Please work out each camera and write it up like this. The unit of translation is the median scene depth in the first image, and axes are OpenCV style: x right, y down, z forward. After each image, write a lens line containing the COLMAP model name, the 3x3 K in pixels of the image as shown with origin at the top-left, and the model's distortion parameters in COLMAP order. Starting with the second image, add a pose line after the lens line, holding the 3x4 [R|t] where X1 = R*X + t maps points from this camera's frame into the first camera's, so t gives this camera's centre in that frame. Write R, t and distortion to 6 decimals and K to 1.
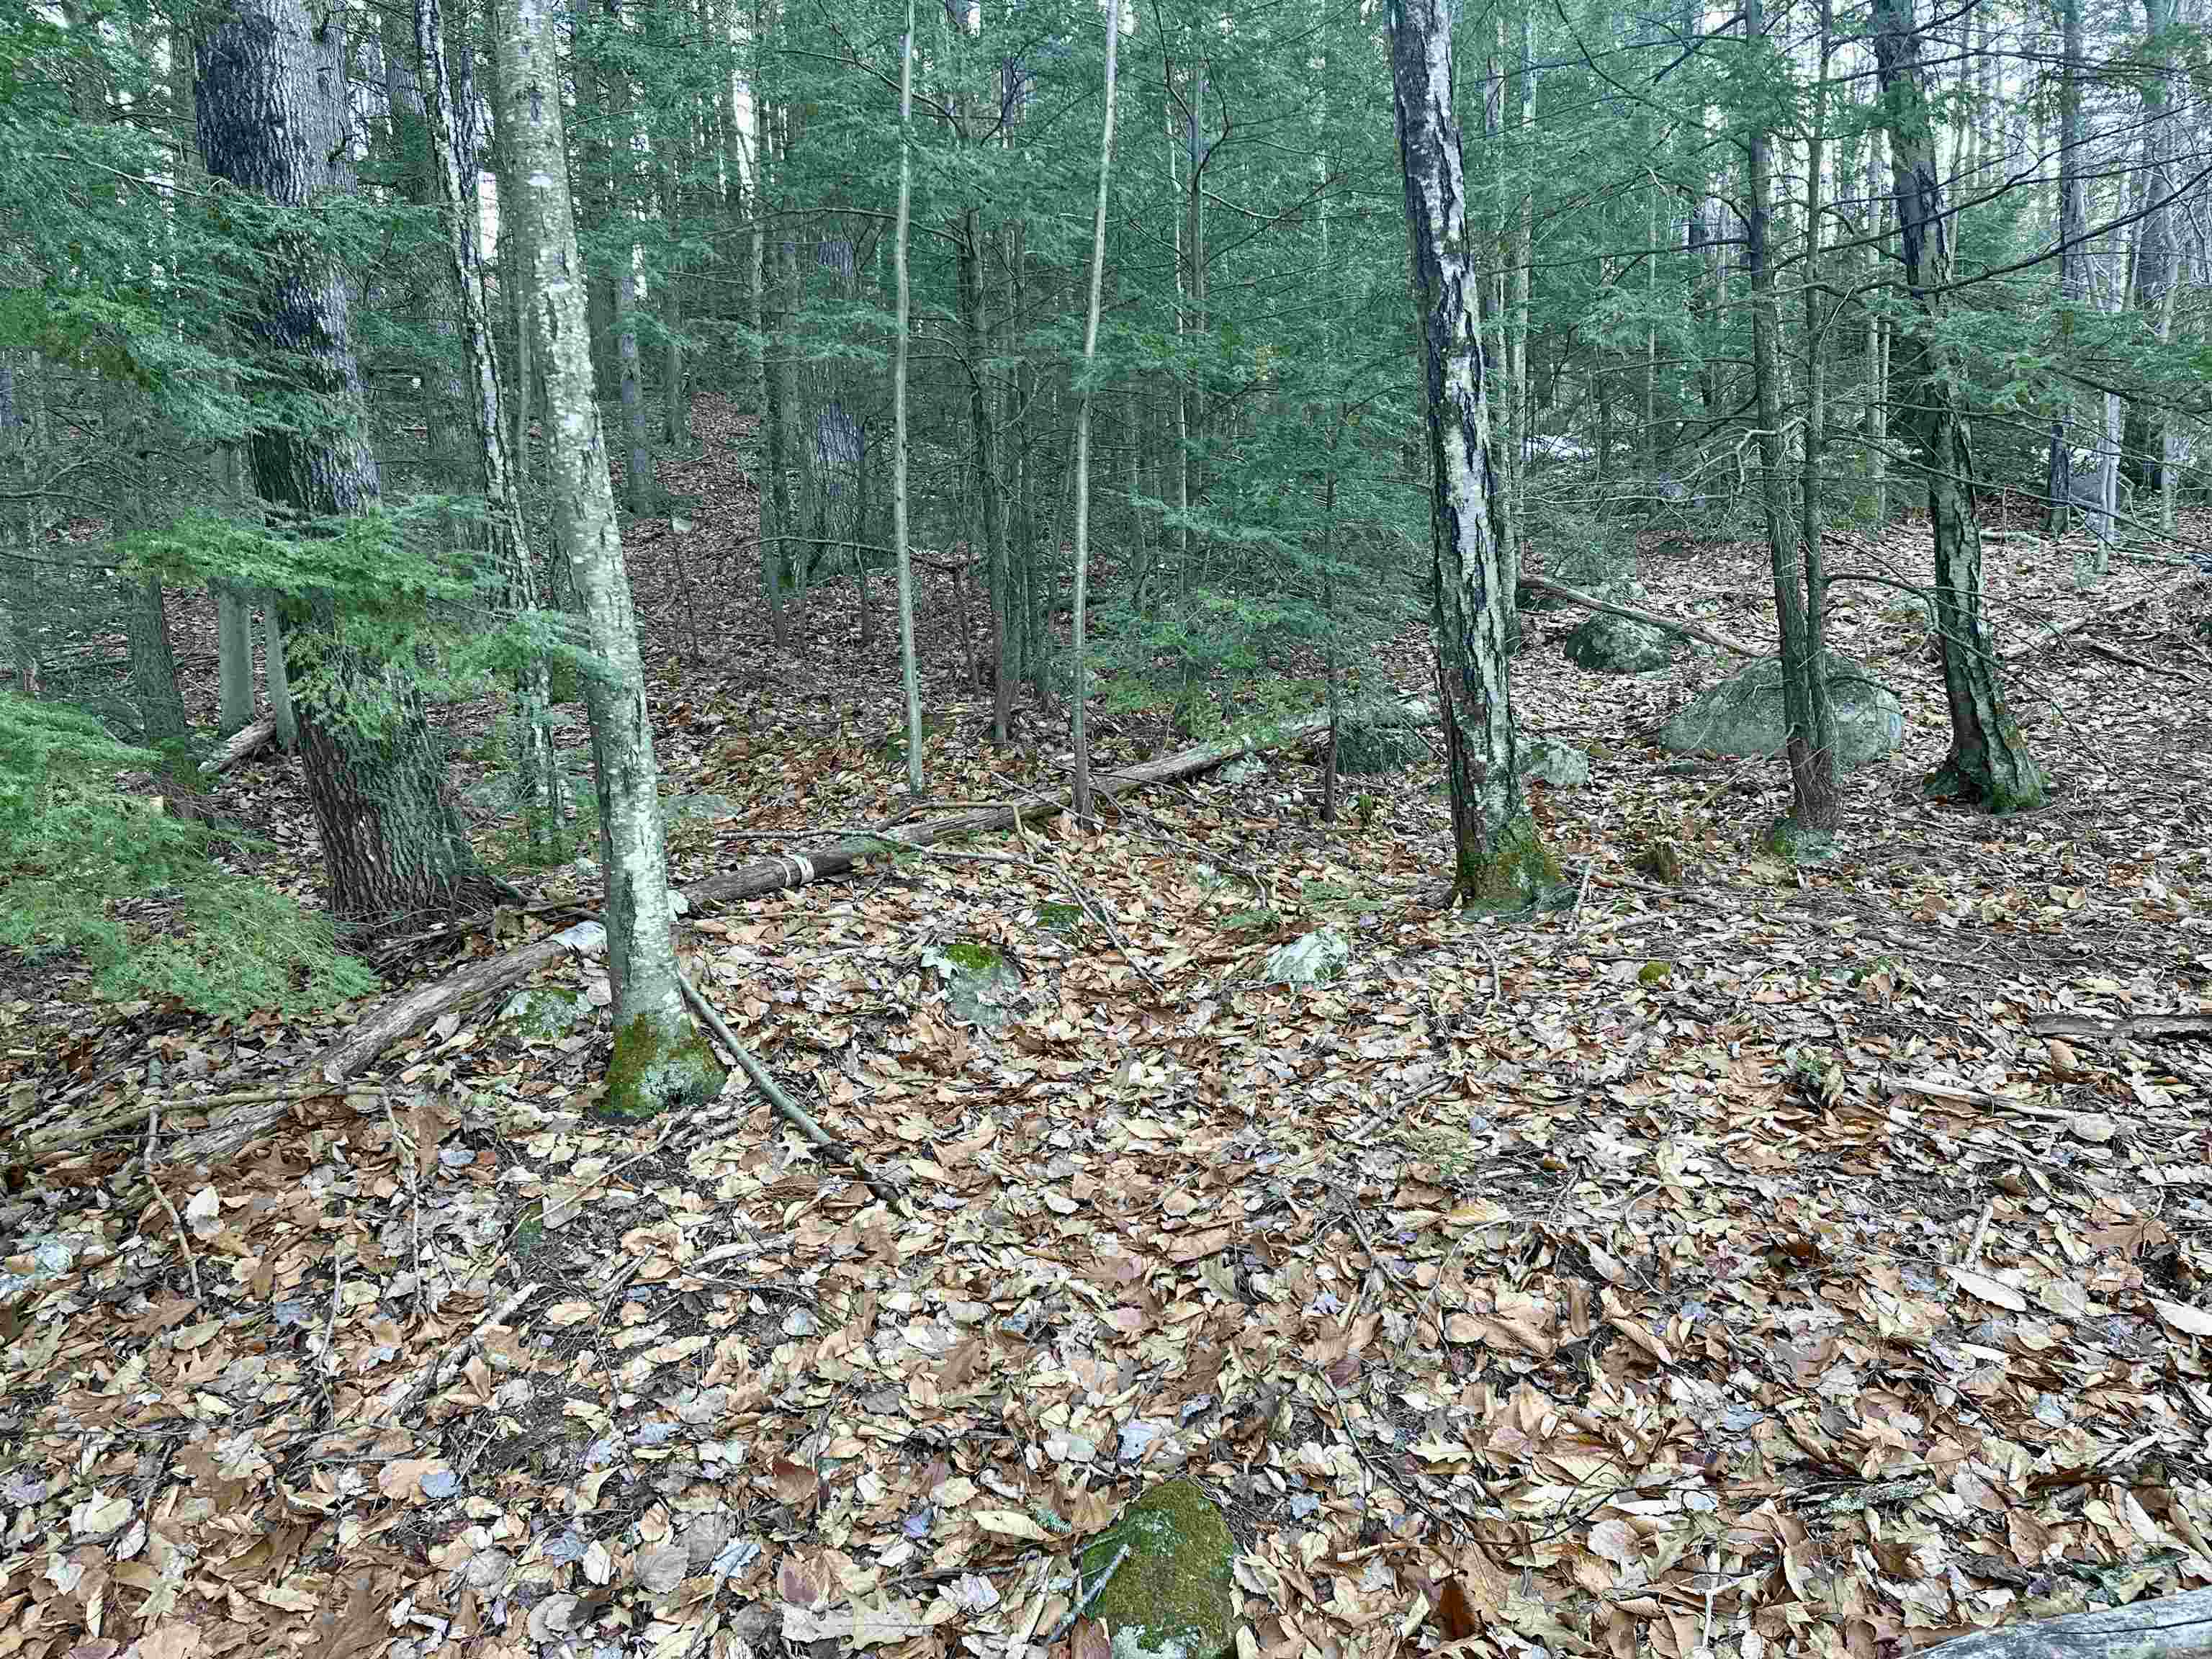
lens RADIAL K [[1538.1, 0, 1092.3], [0, 1538.1, 848.8], [0, 0, 1]] dist [0.038657, -0.048857]
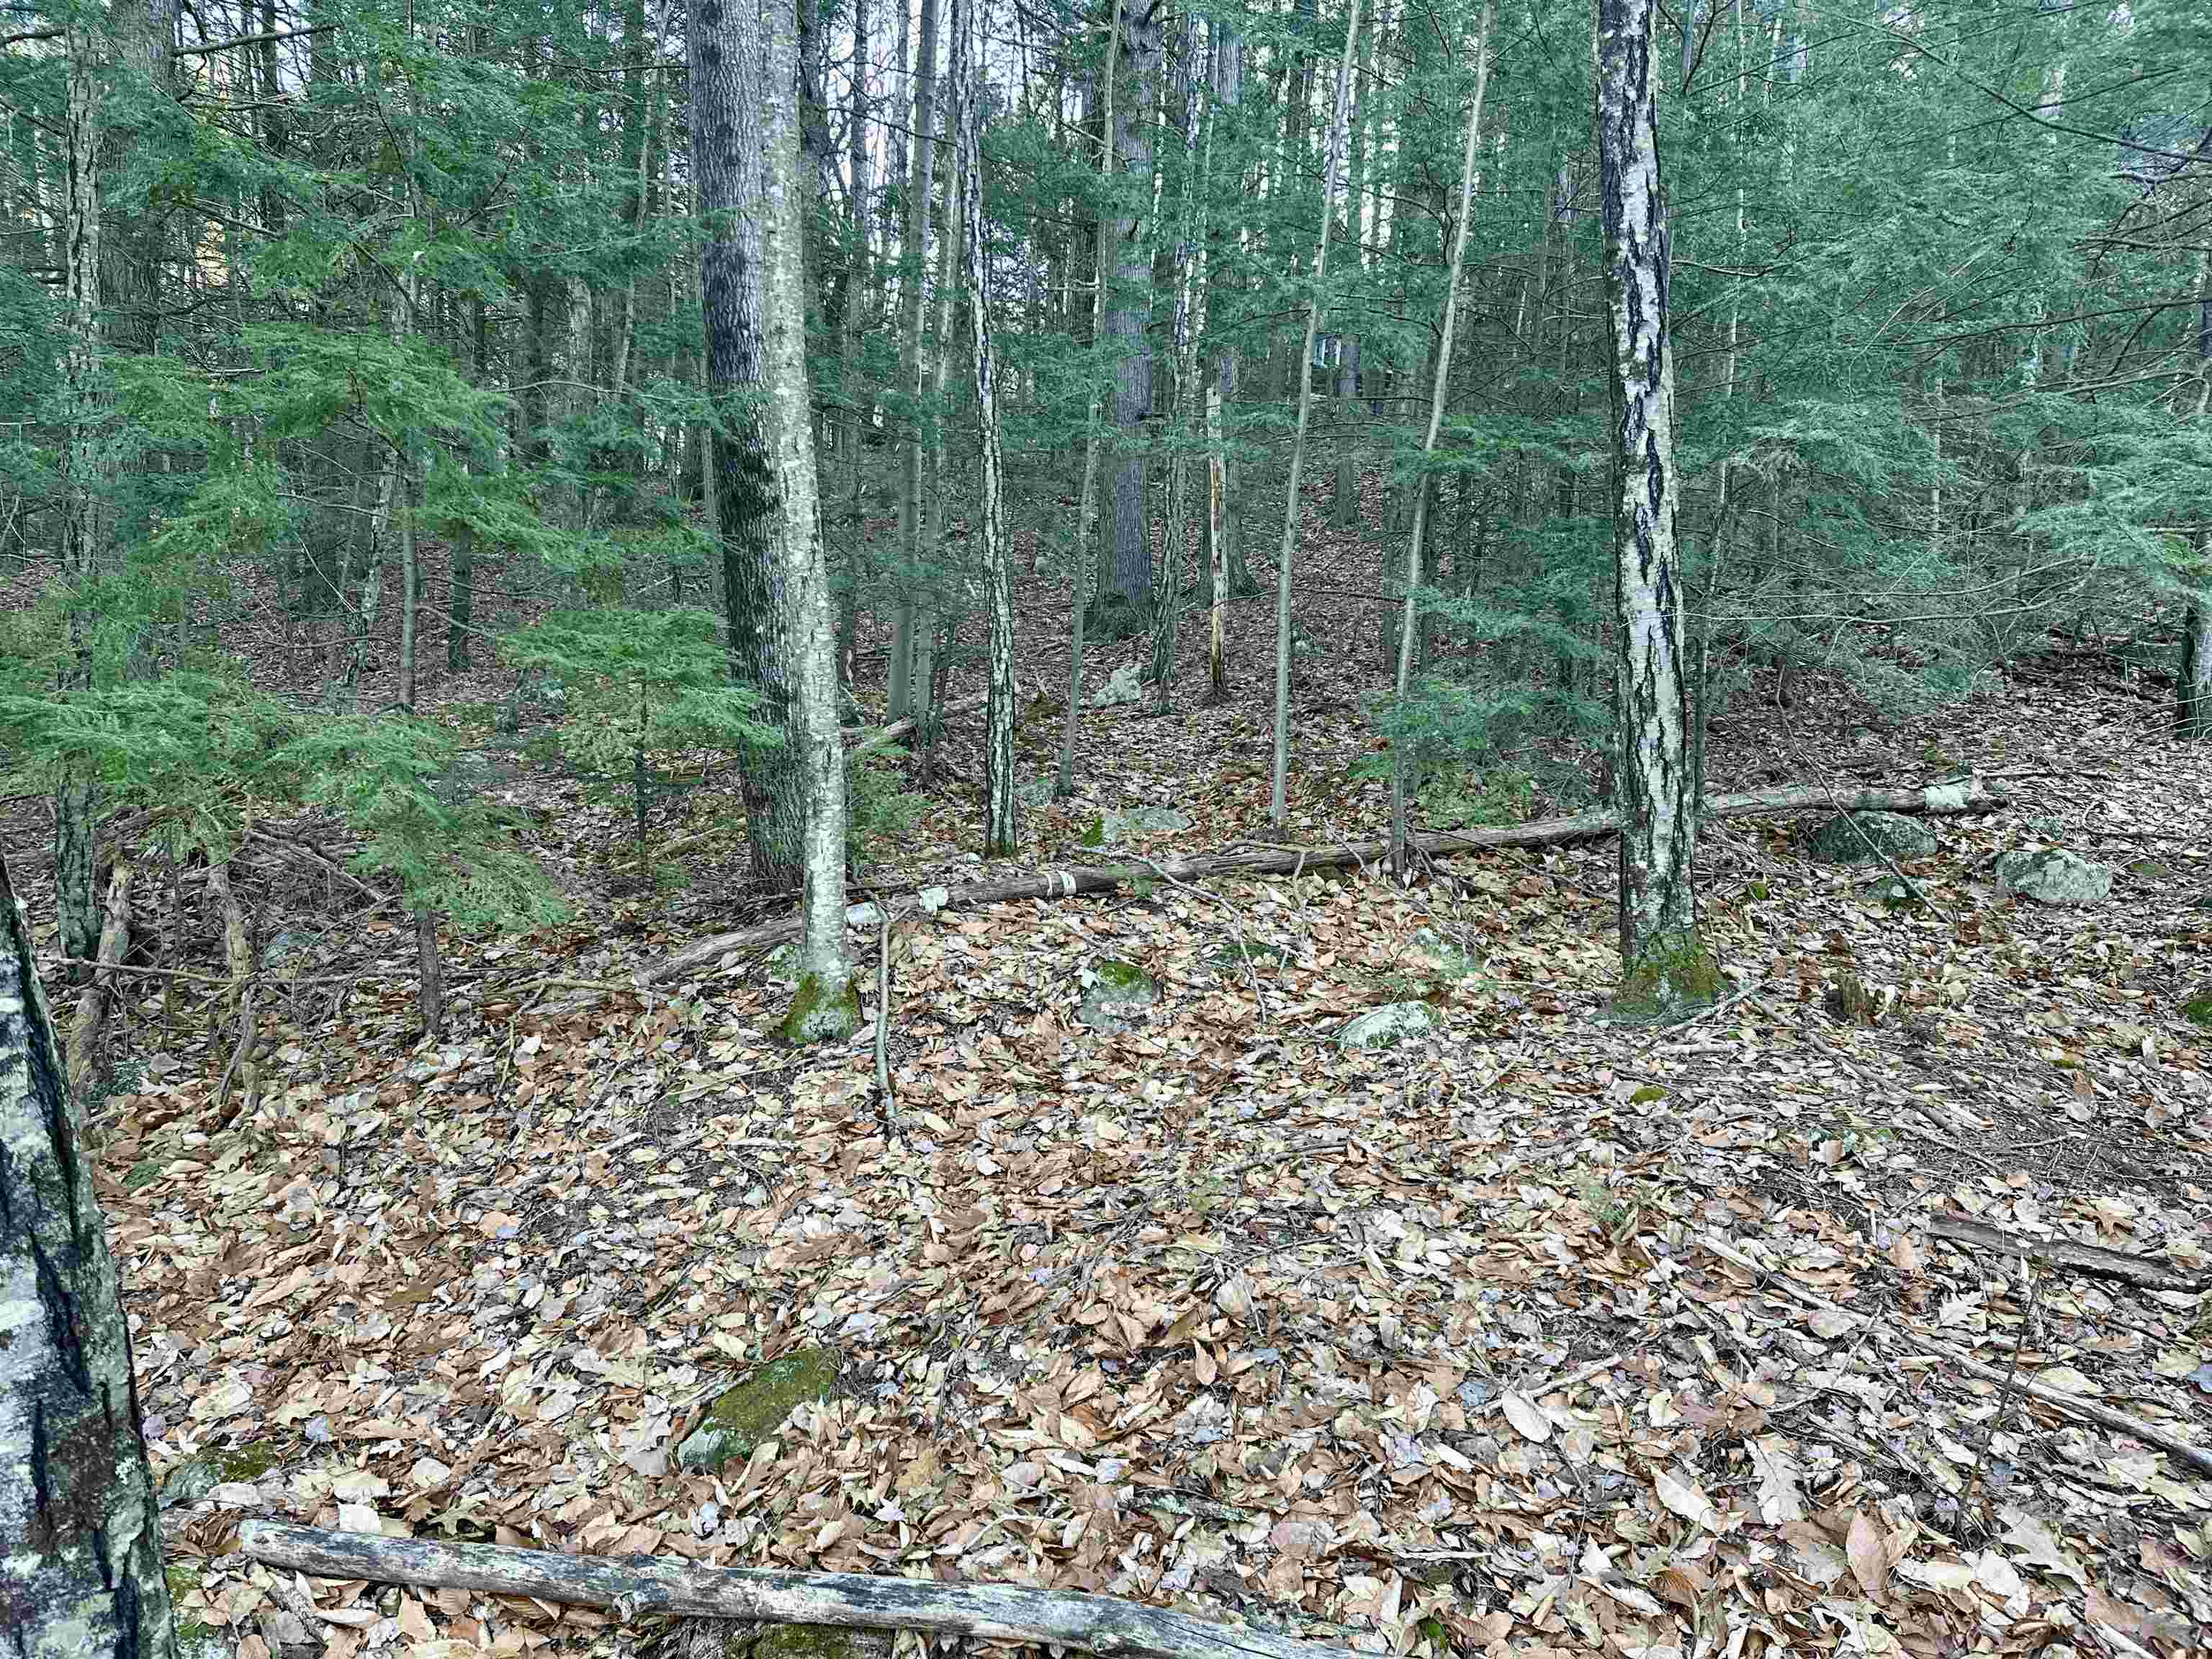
lens RADIAL K [[1538.1, 0, 1101.2], [0, 1538.1, 845.7], [0, 0, 1]] dist [0.038657, -0.048857]
pose [[0.854098, 0.118850, -0.506351, 0.527300], [-0.117301, 0.992476, 0.035093, -0.073870], [0.506712, 0.029423, 0.861613, -0.061917]]
